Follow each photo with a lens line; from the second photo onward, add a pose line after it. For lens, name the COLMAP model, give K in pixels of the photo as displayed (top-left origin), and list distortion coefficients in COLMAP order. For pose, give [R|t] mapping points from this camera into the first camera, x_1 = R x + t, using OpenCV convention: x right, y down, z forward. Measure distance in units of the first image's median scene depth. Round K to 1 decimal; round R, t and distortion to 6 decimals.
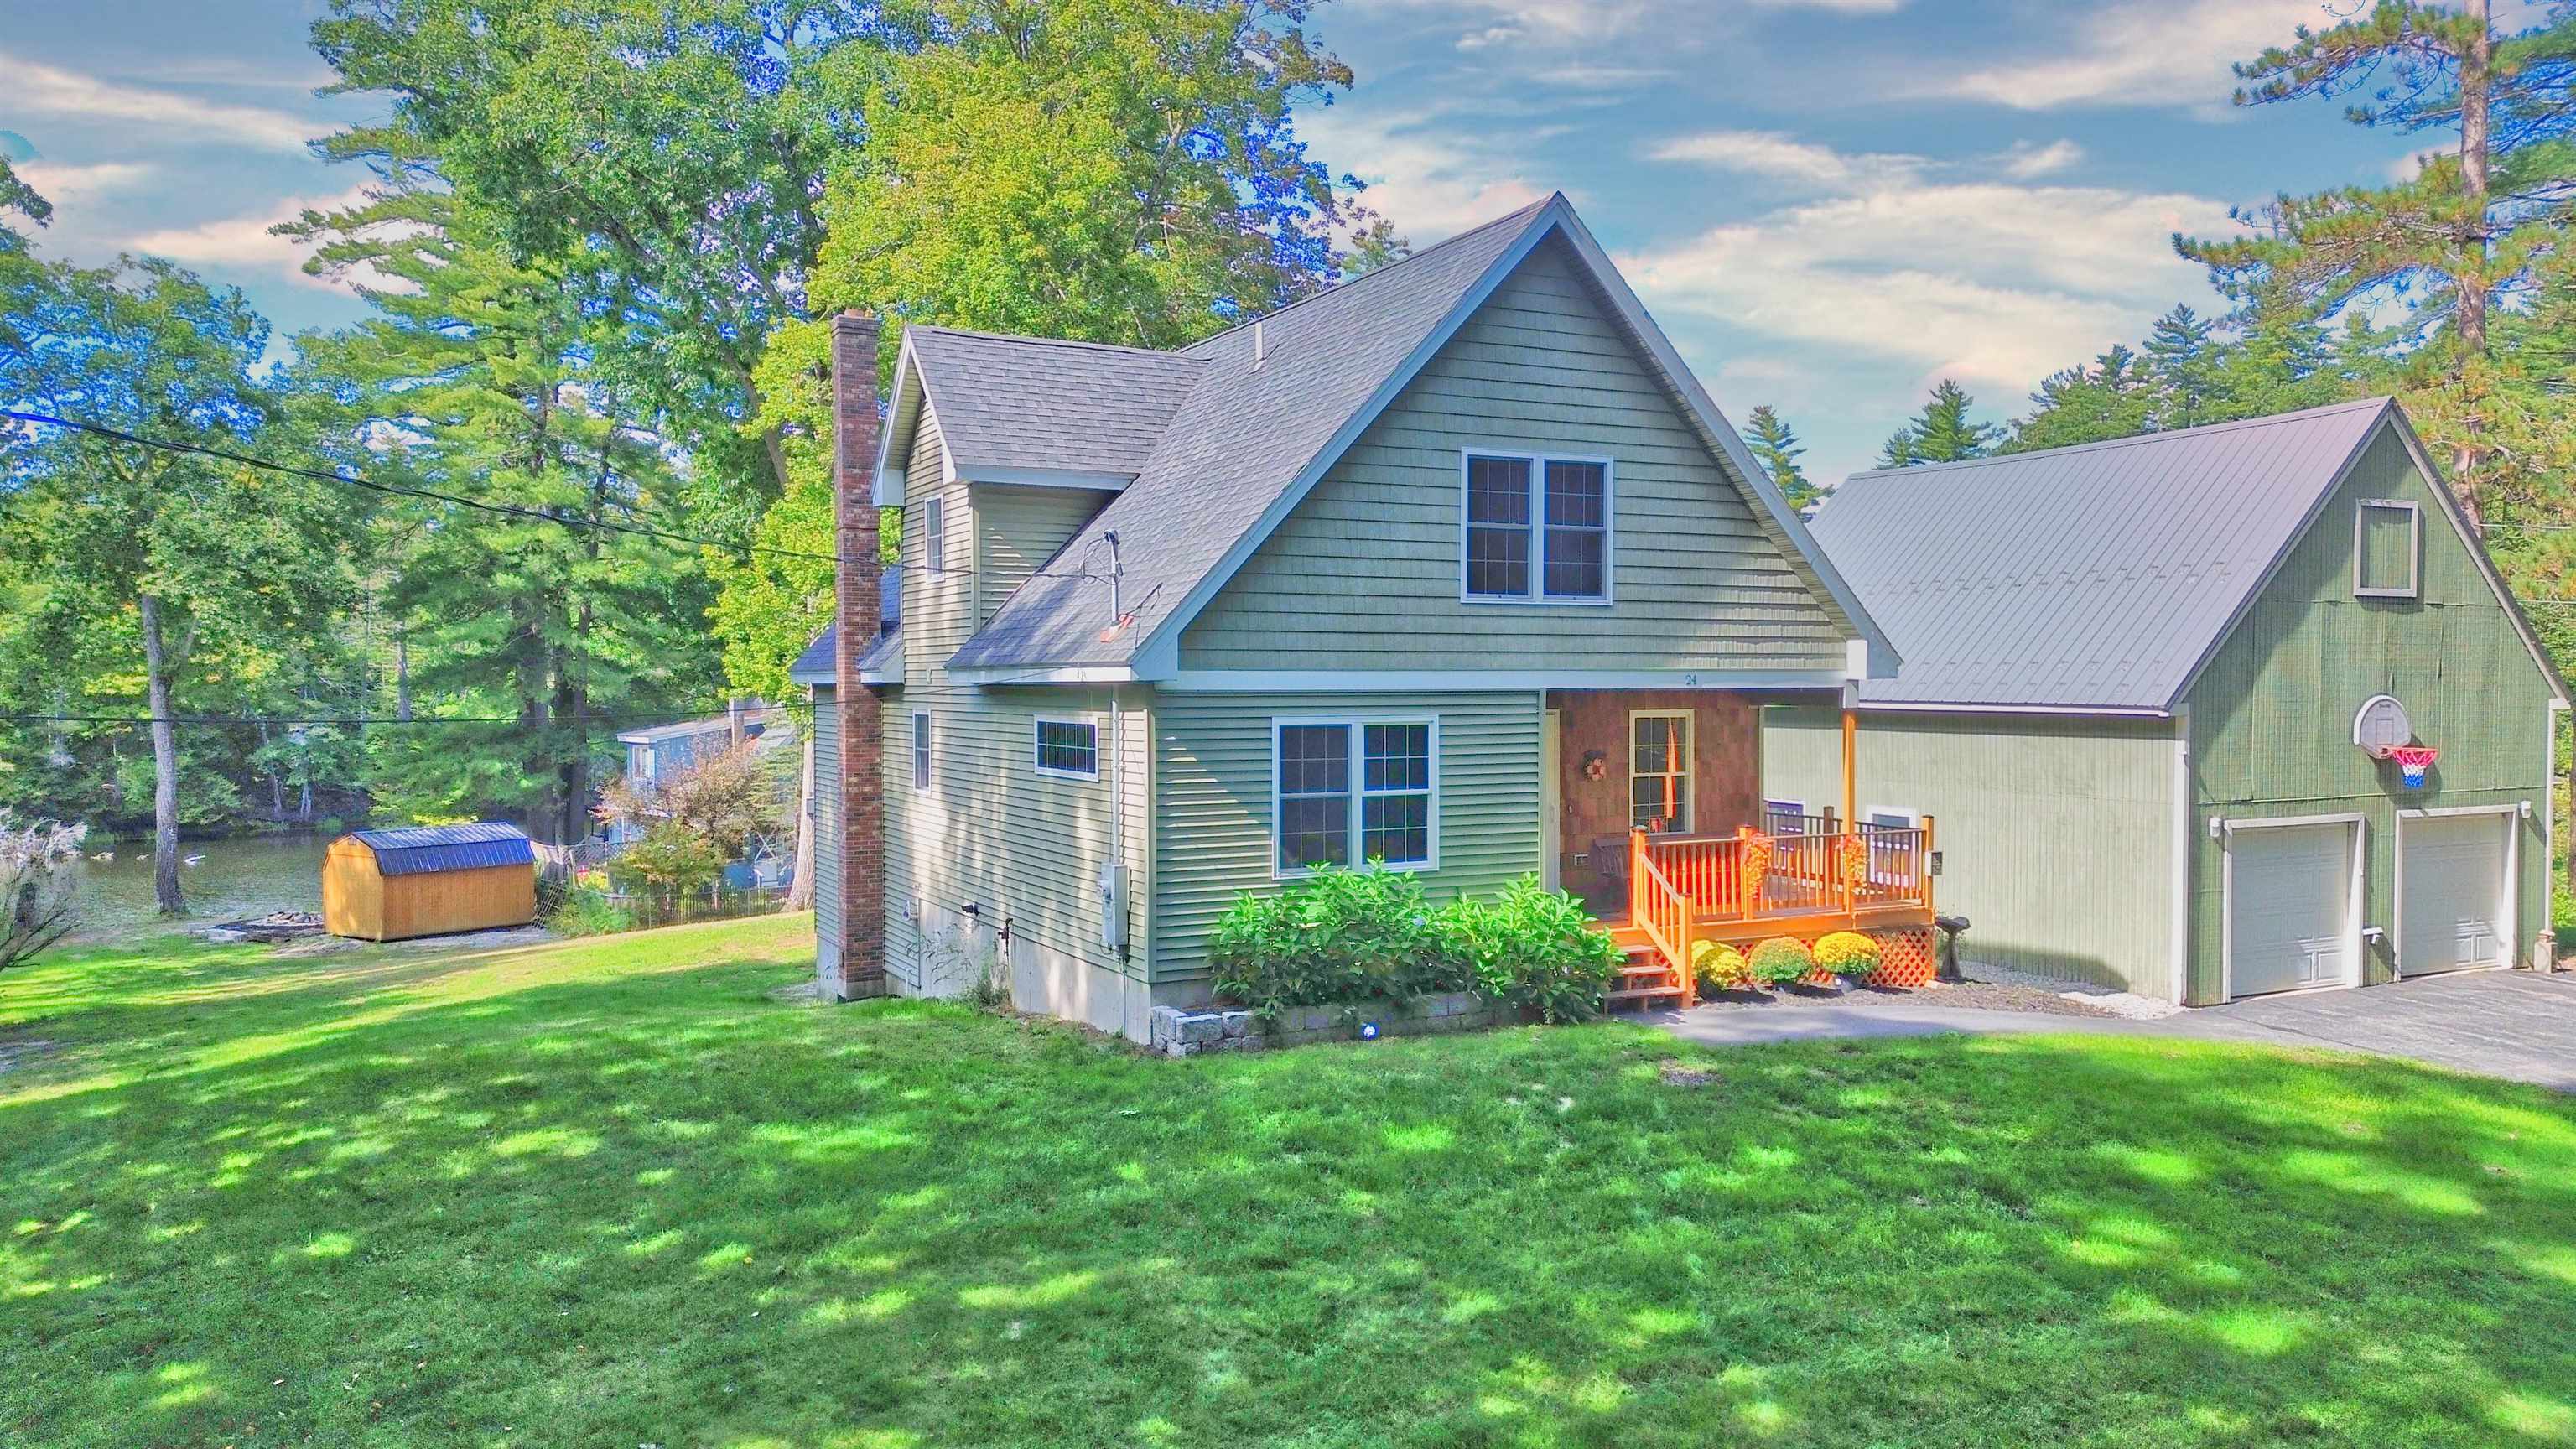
lens RADIAL K [[1803.6, 0, 1288.0], [0, 1803.6, 724.5], [0, 0, 1]] dist [0.096684, -0.108064]
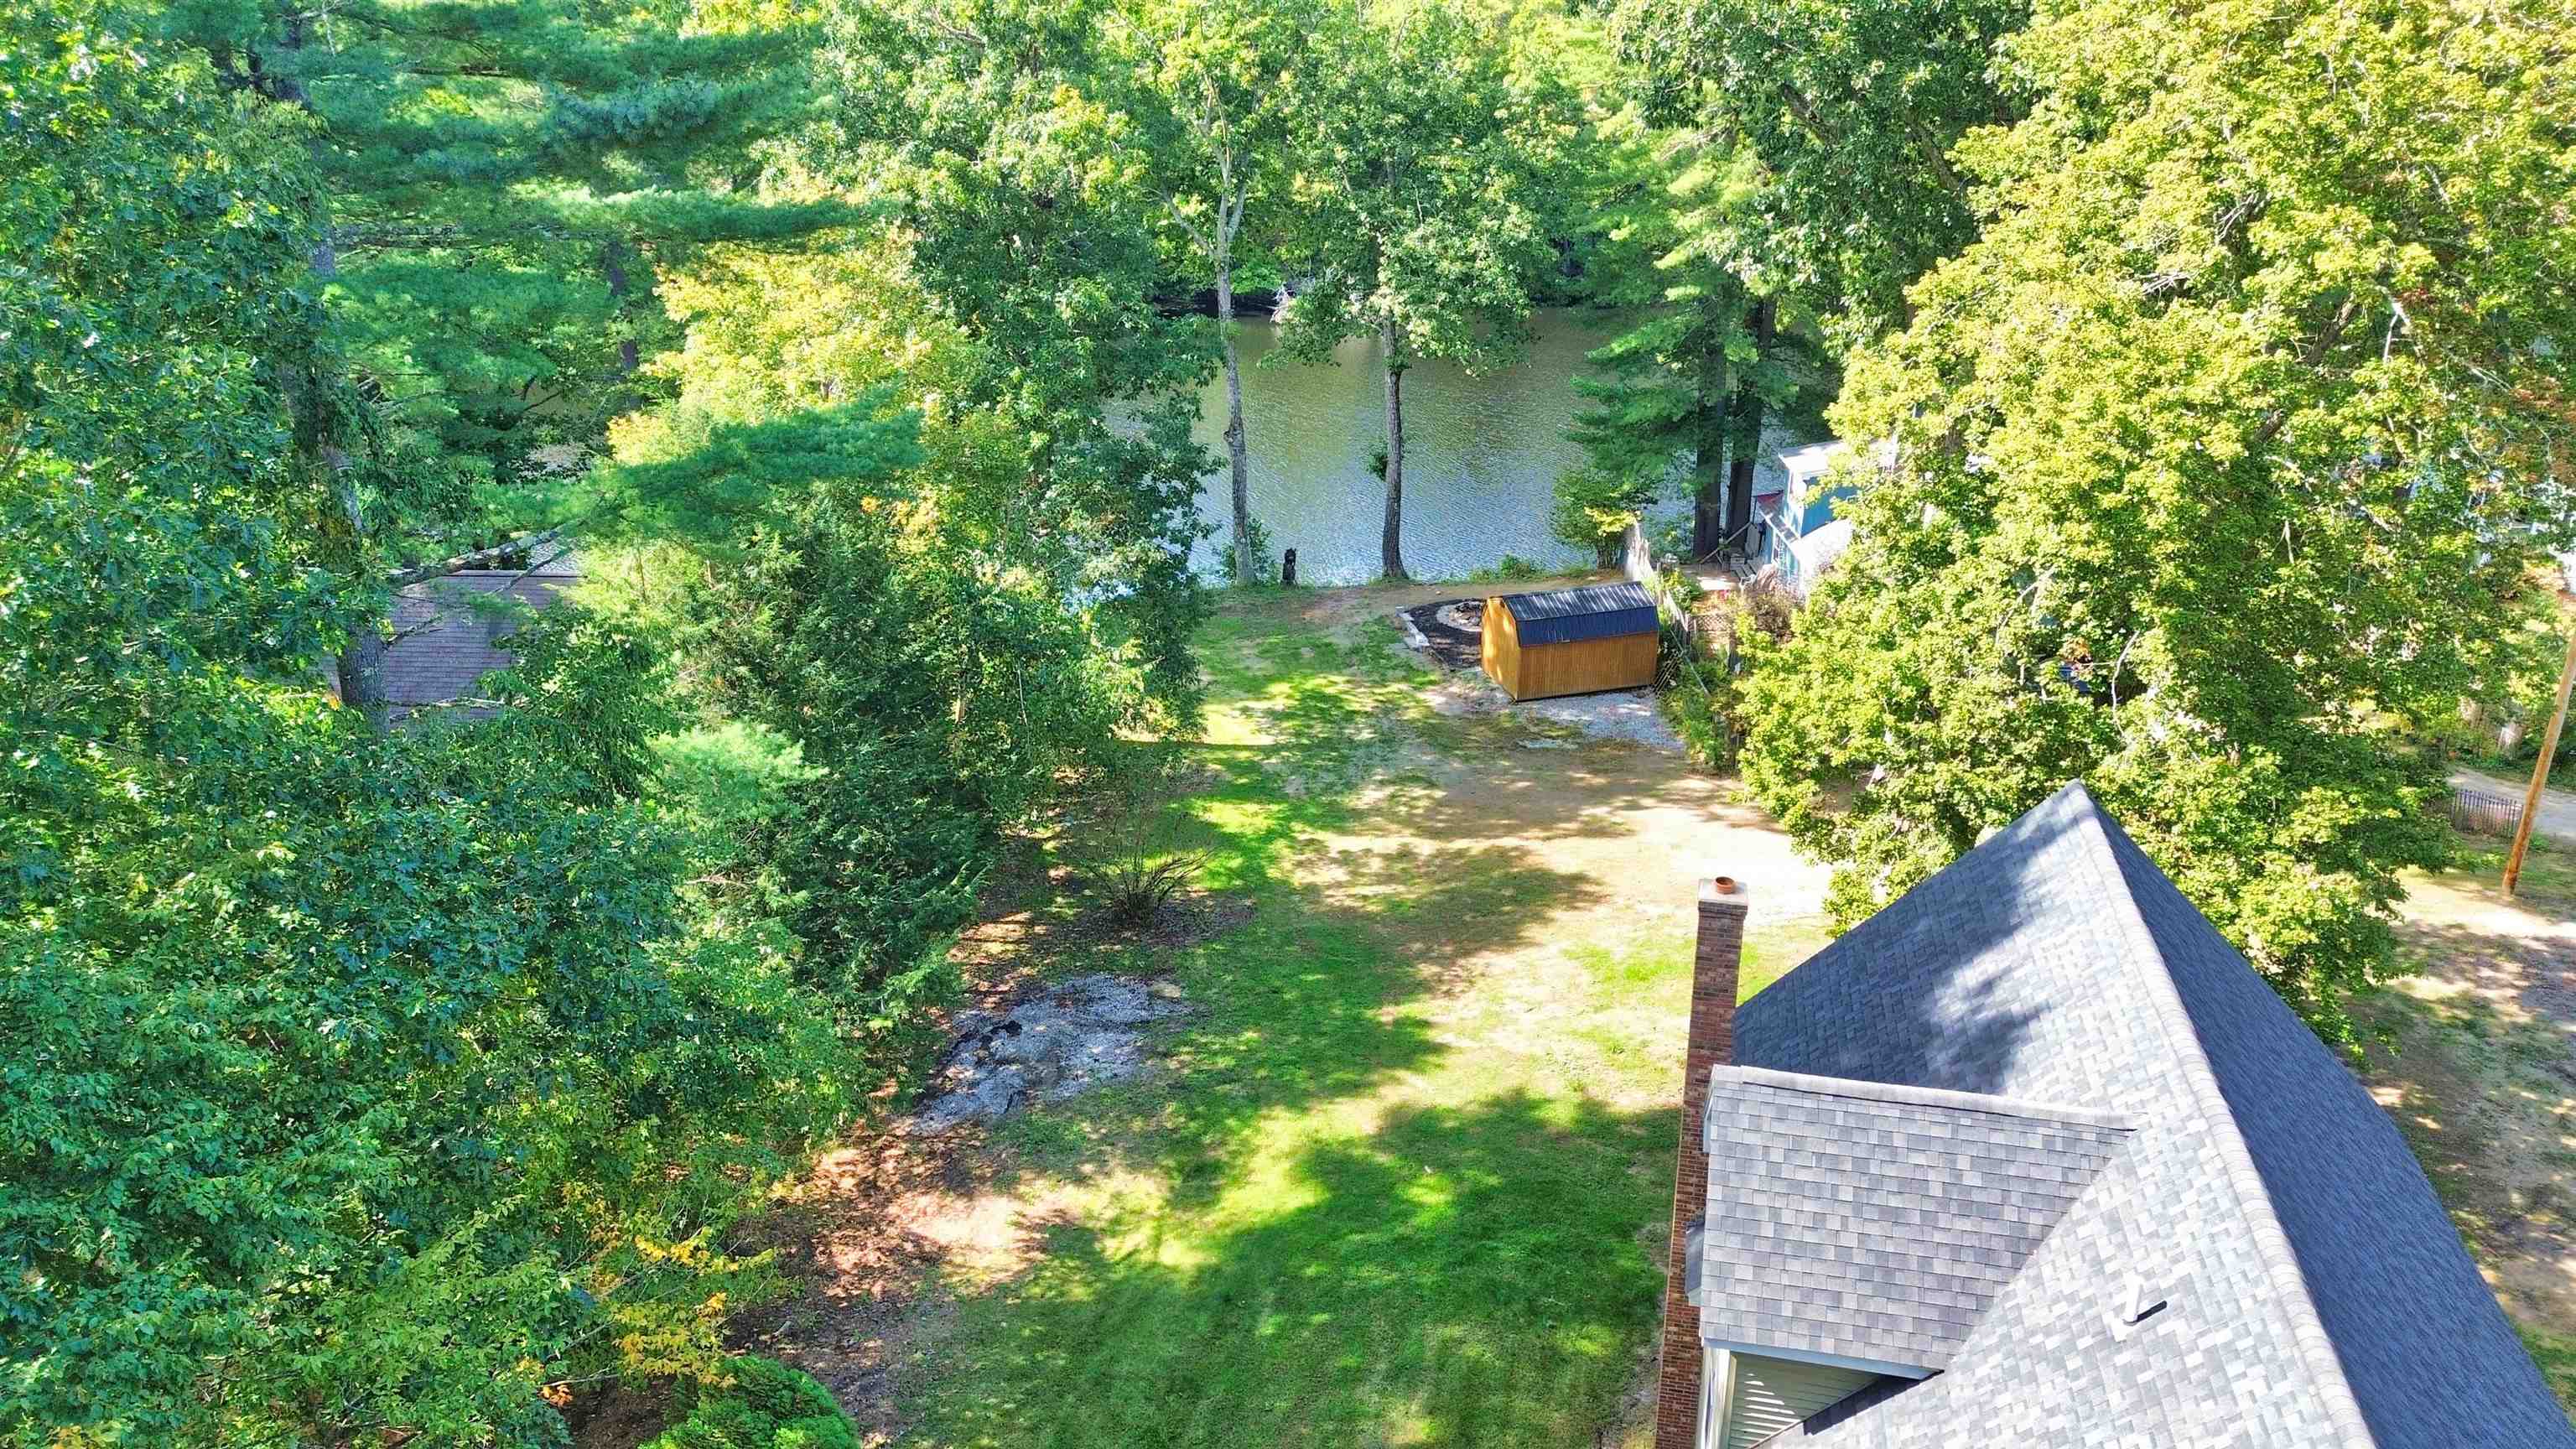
lens RADIAL K [[1807.3, 0, 1253.1], [0, 1807.3, 673.2], [0, 0, 1]] dist [0.047254, -0.106439]
pose [[0.763246, 0.229178, -0.604097, 0.115281], [-0.002482, 0.936011, 0.351962, -0.821603], [0.646103, -0.267135, 0.714975, 0.358484]]
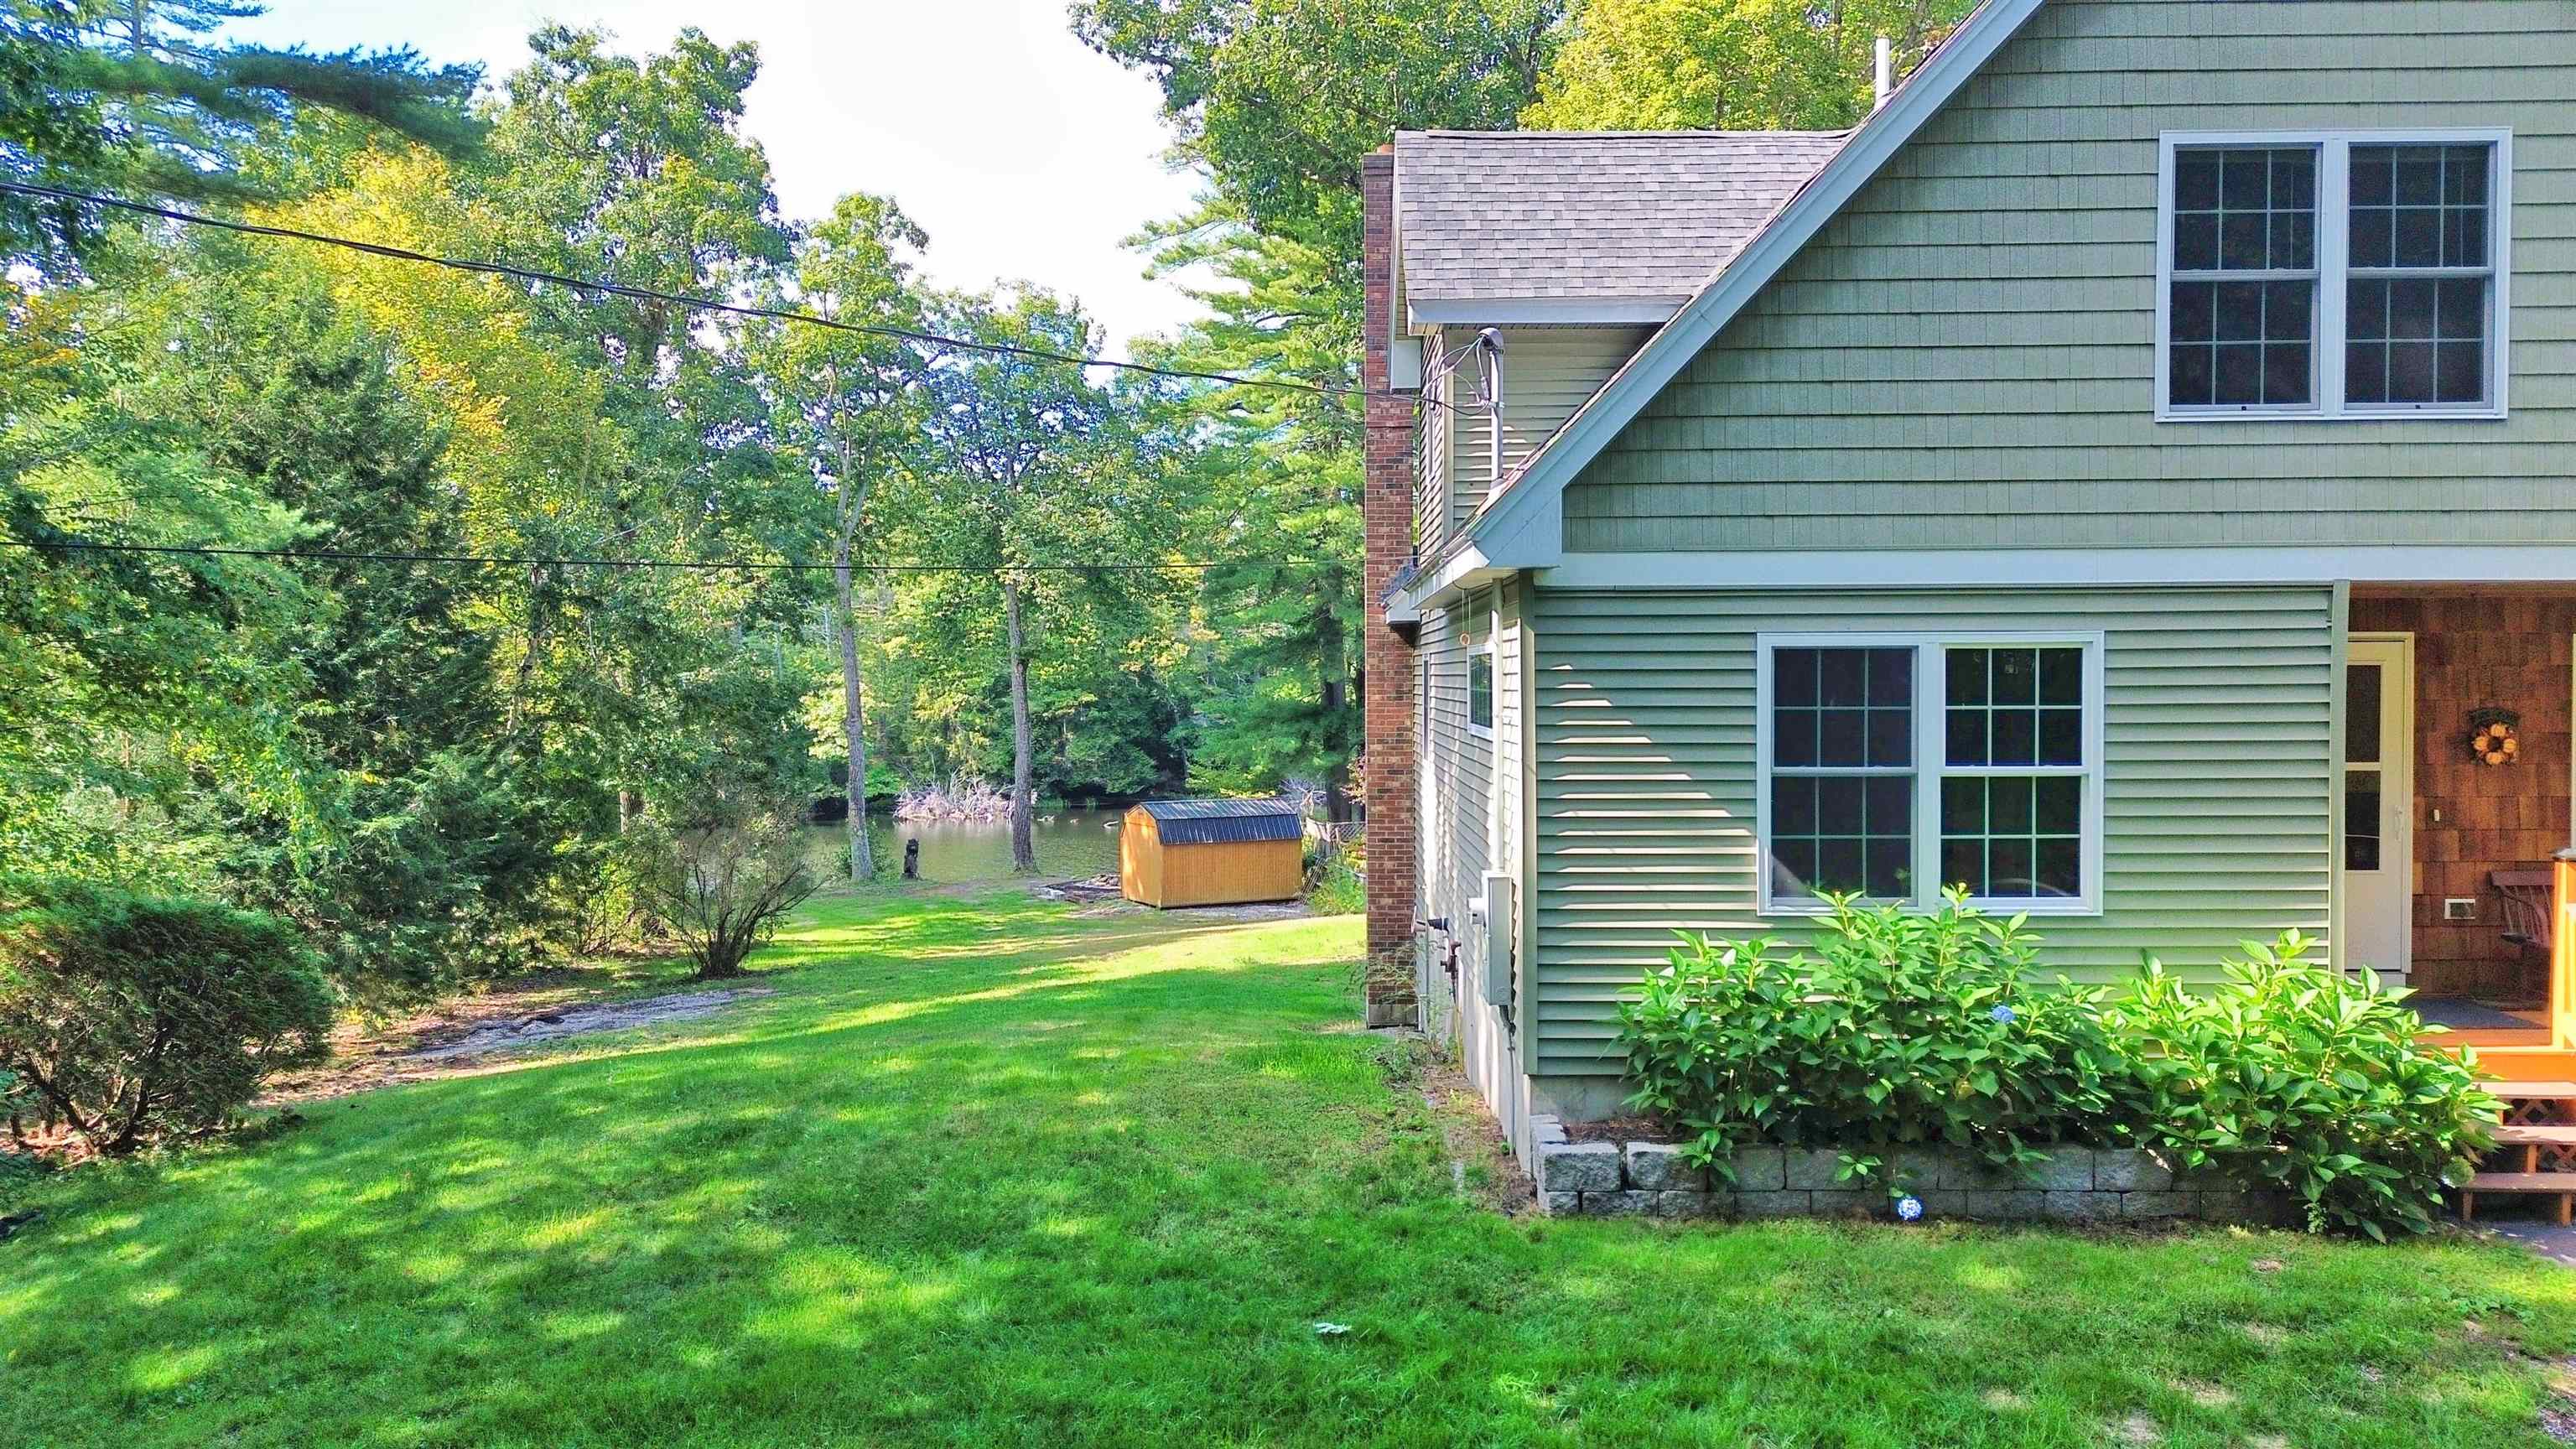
lens RADIAL K [[1803.6, 0, 1288.0], [0, 1803.6, 724.5], [0, 0, 1]] dist [0.096684, -0.108064]
pose [[0.886858, 0.010671, -0.461919, 0.115616], [-0.008735, 0.999942, 0.006330, 0.020848], [0.461959, -0.001579, 0.886900, 0.380244]]
